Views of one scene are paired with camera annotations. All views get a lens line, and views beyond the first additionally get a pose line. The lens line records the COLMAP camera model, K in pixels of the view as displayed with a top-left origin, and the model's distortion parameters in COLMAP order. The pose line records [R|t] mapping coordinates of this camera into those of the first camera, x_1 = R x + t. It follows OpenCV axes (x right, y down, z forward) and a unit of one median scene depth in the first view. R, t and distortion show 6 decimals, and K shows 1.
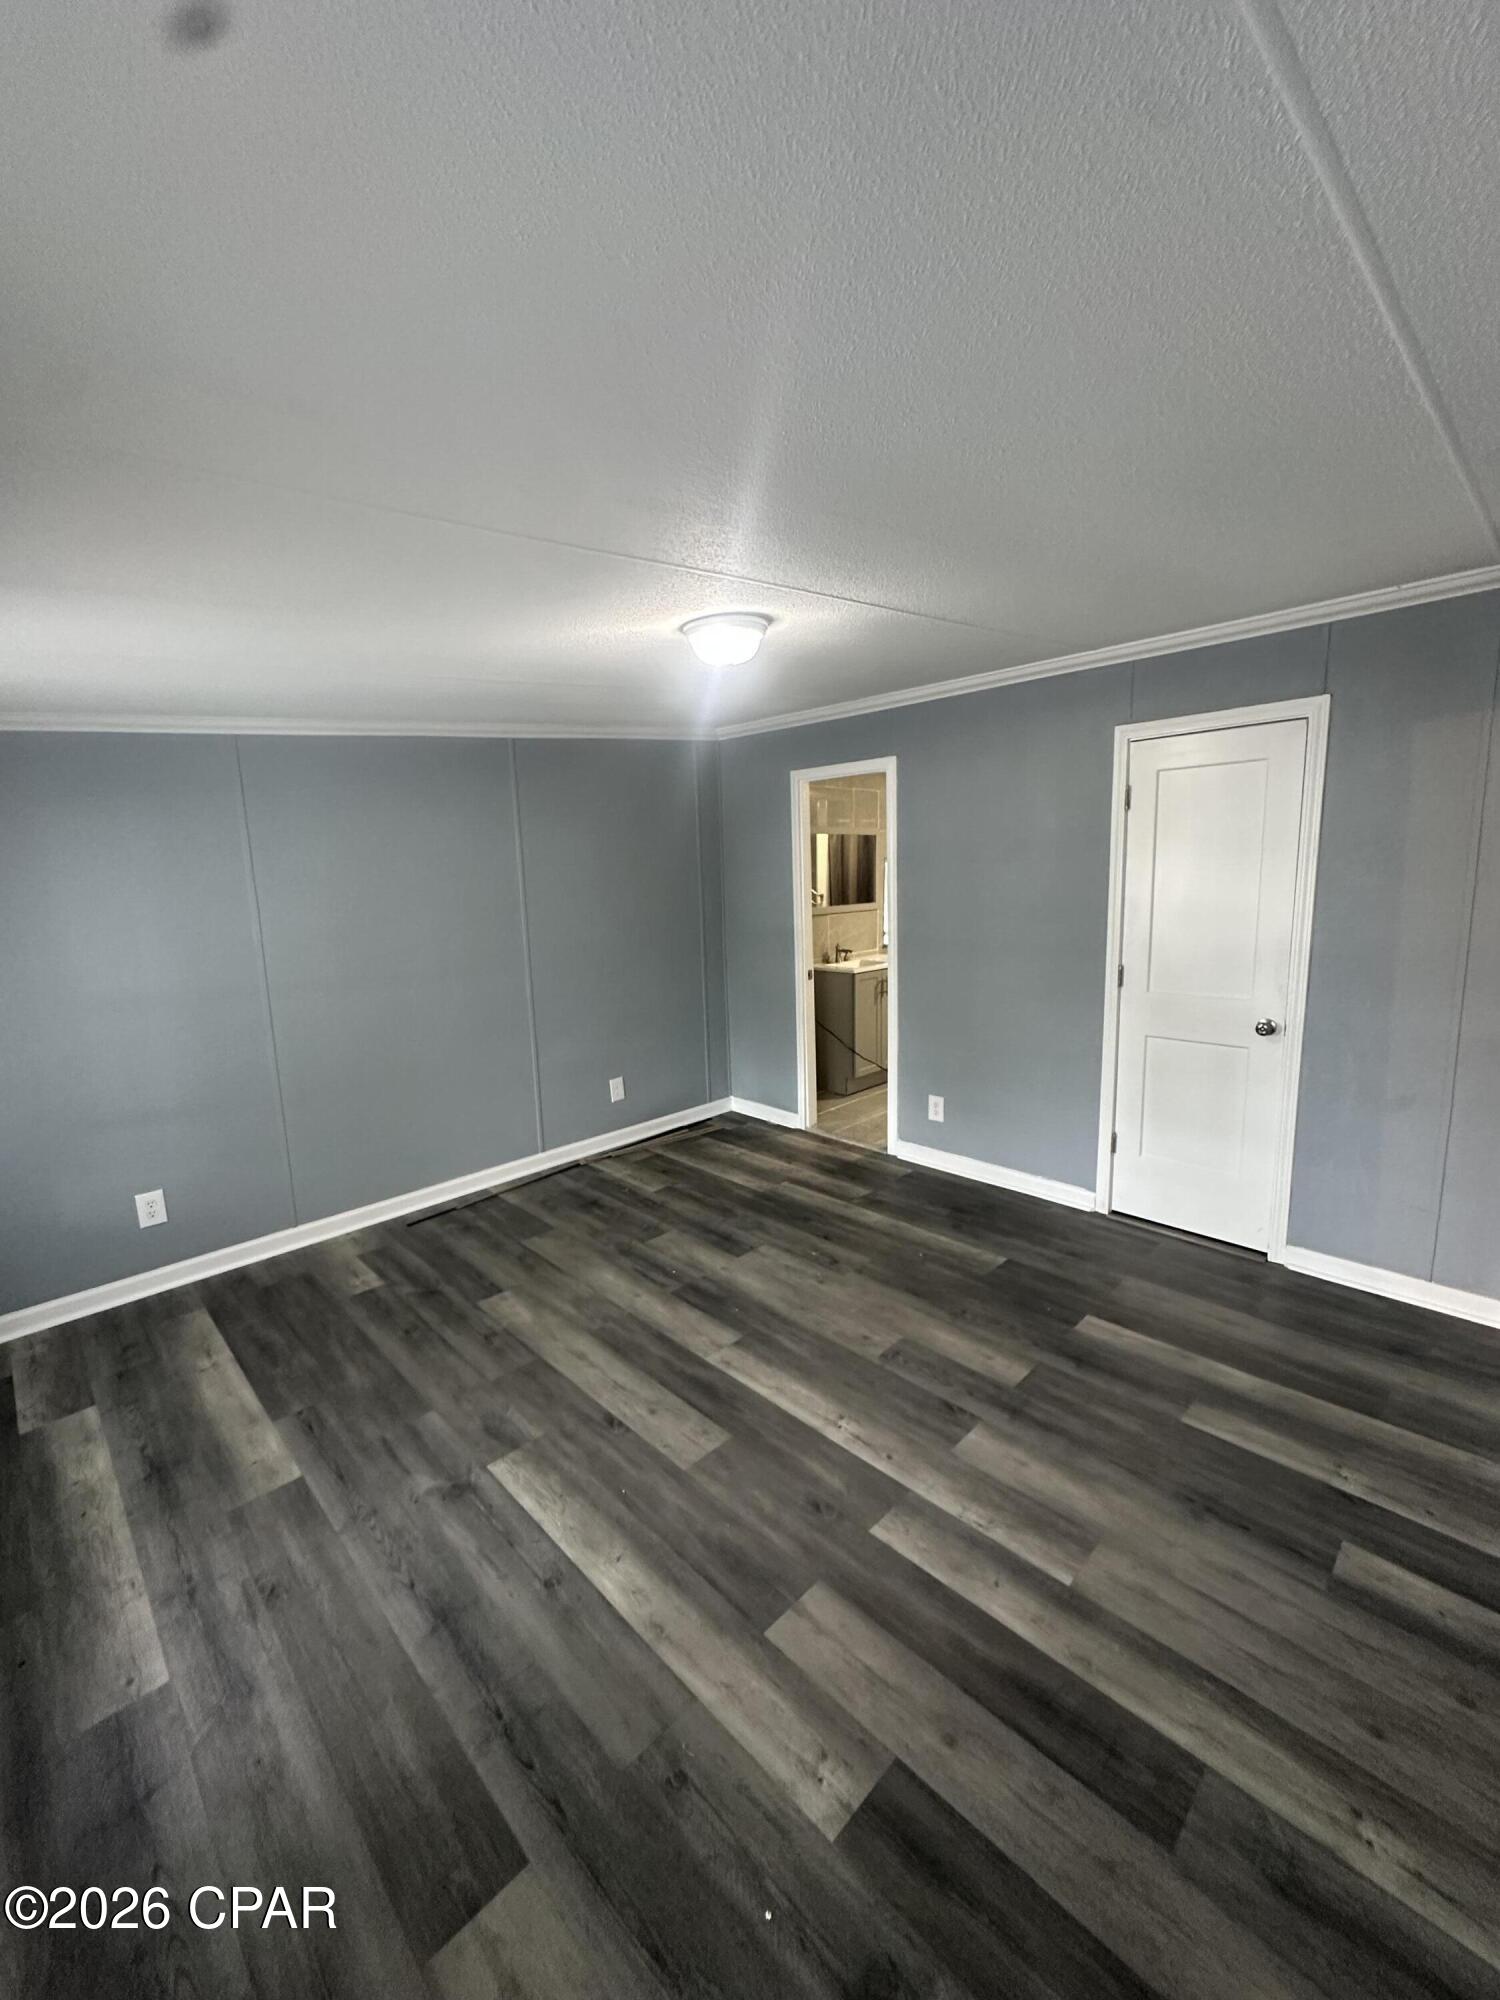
lens RADIAL K [[804.3, 0, 750.0], [0, 804.3, 1000.0], [0, 0, 1]] dist [-0.000278, 0.000783]
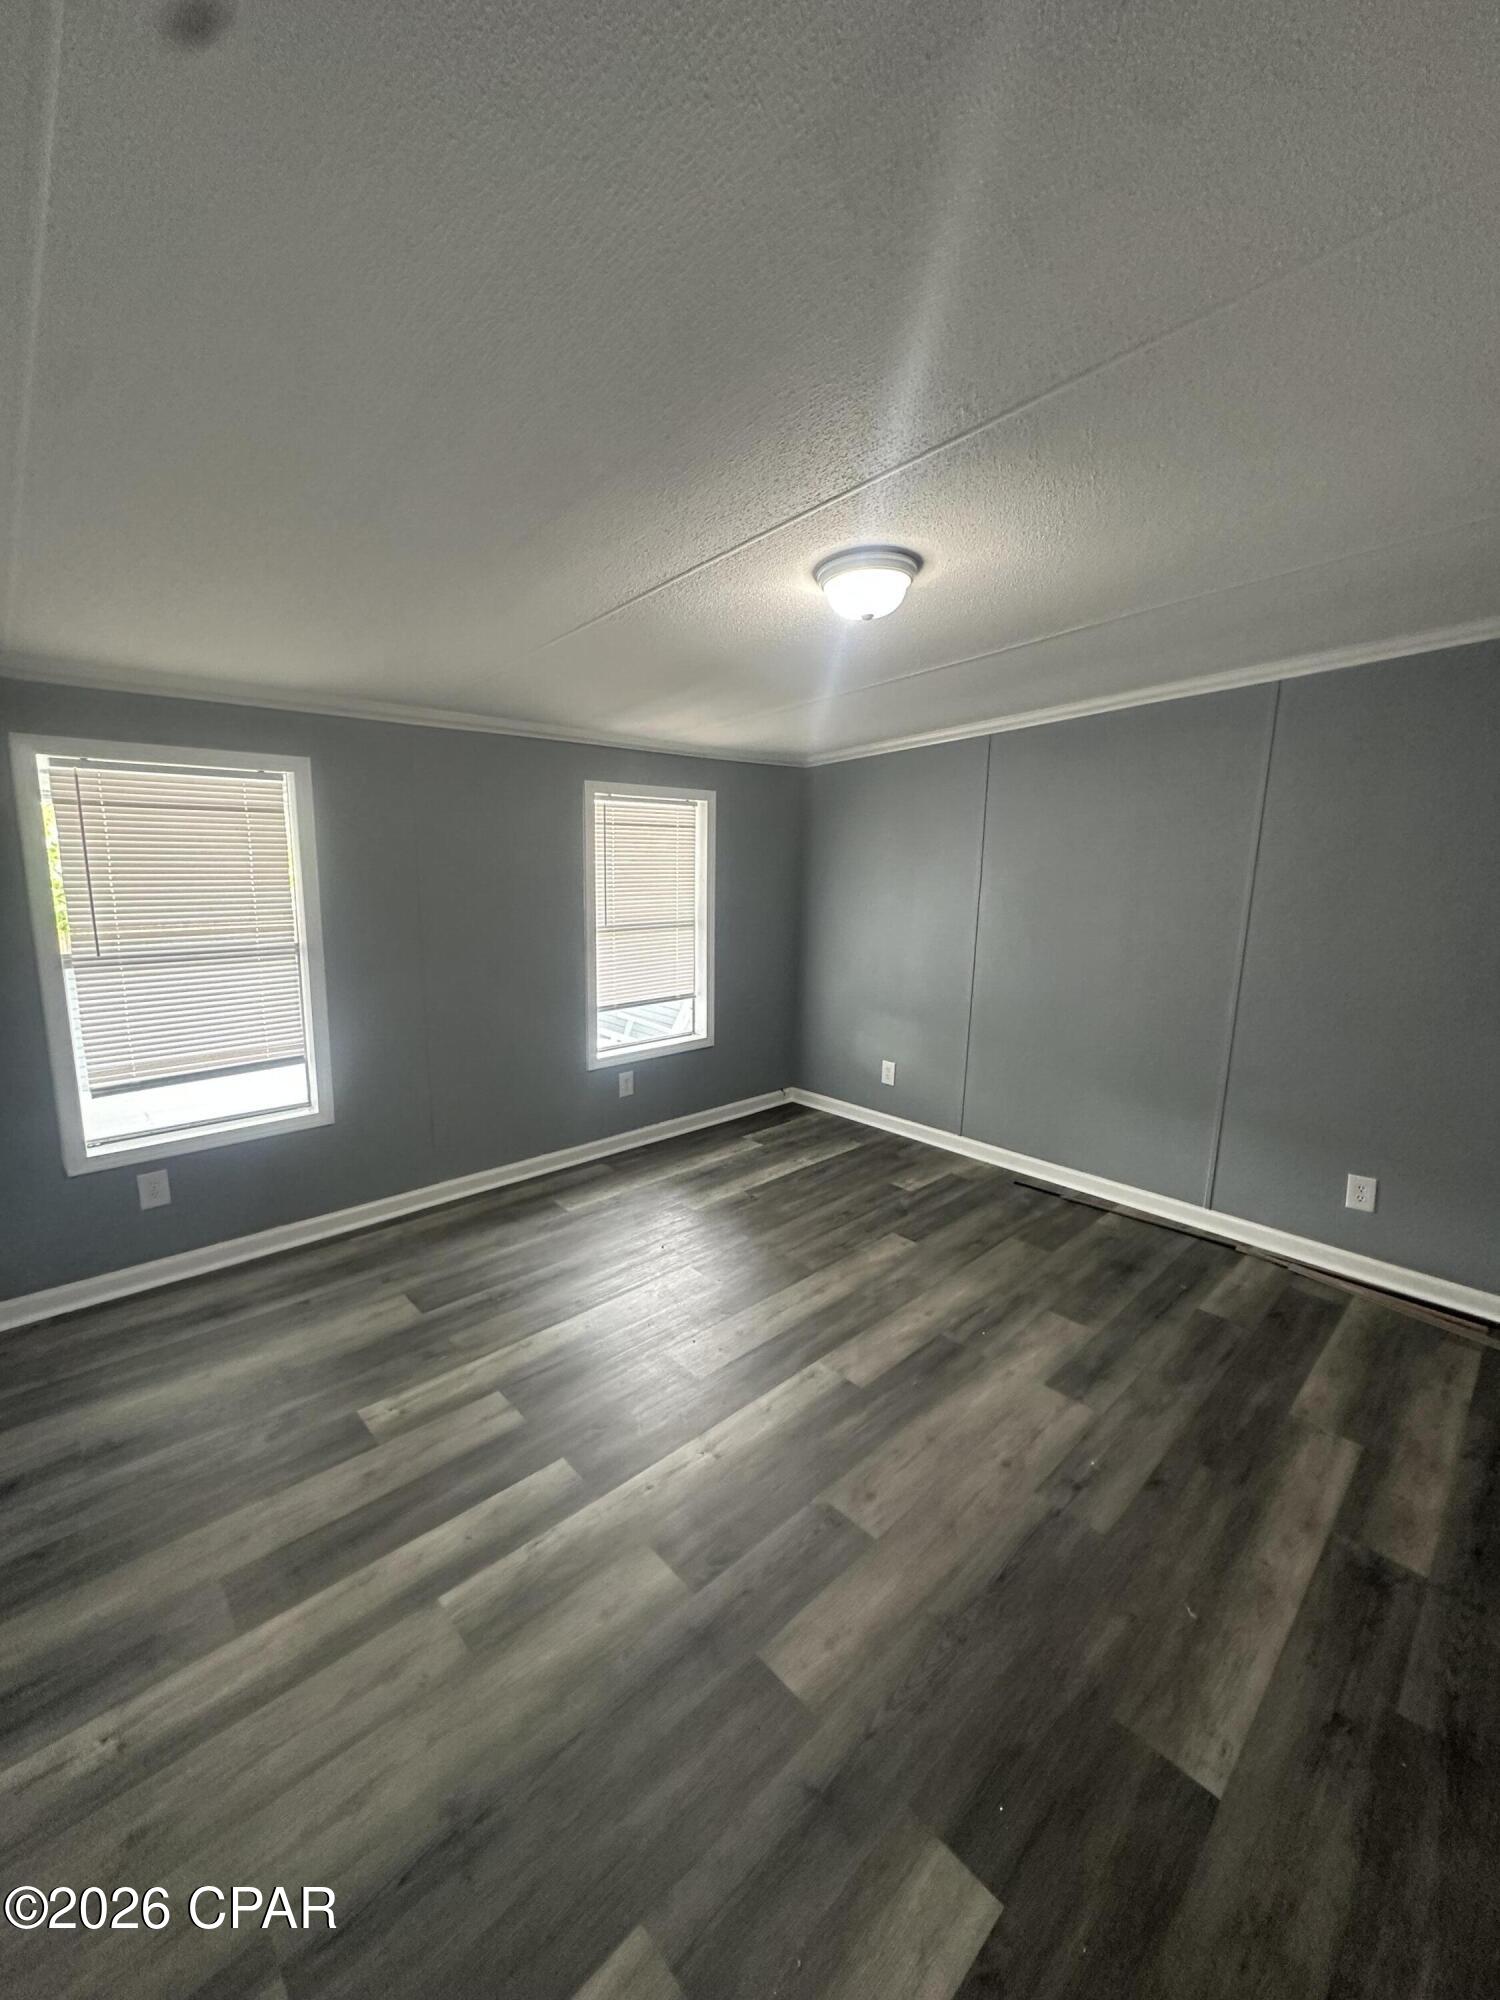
lens RADIAL K [[794.6, 0, 750.0], [0, 794.6, 1000.0], [0, 0, 1]] dist [-0.001873, -0.000471]
pose [[-0.014927, 0.211542, -0.977255, 0.642459], [-0.176179, 0.961516, 0.210826, -0.130534], [0.984245, 0.175319, 0.022917, 0.669024]]
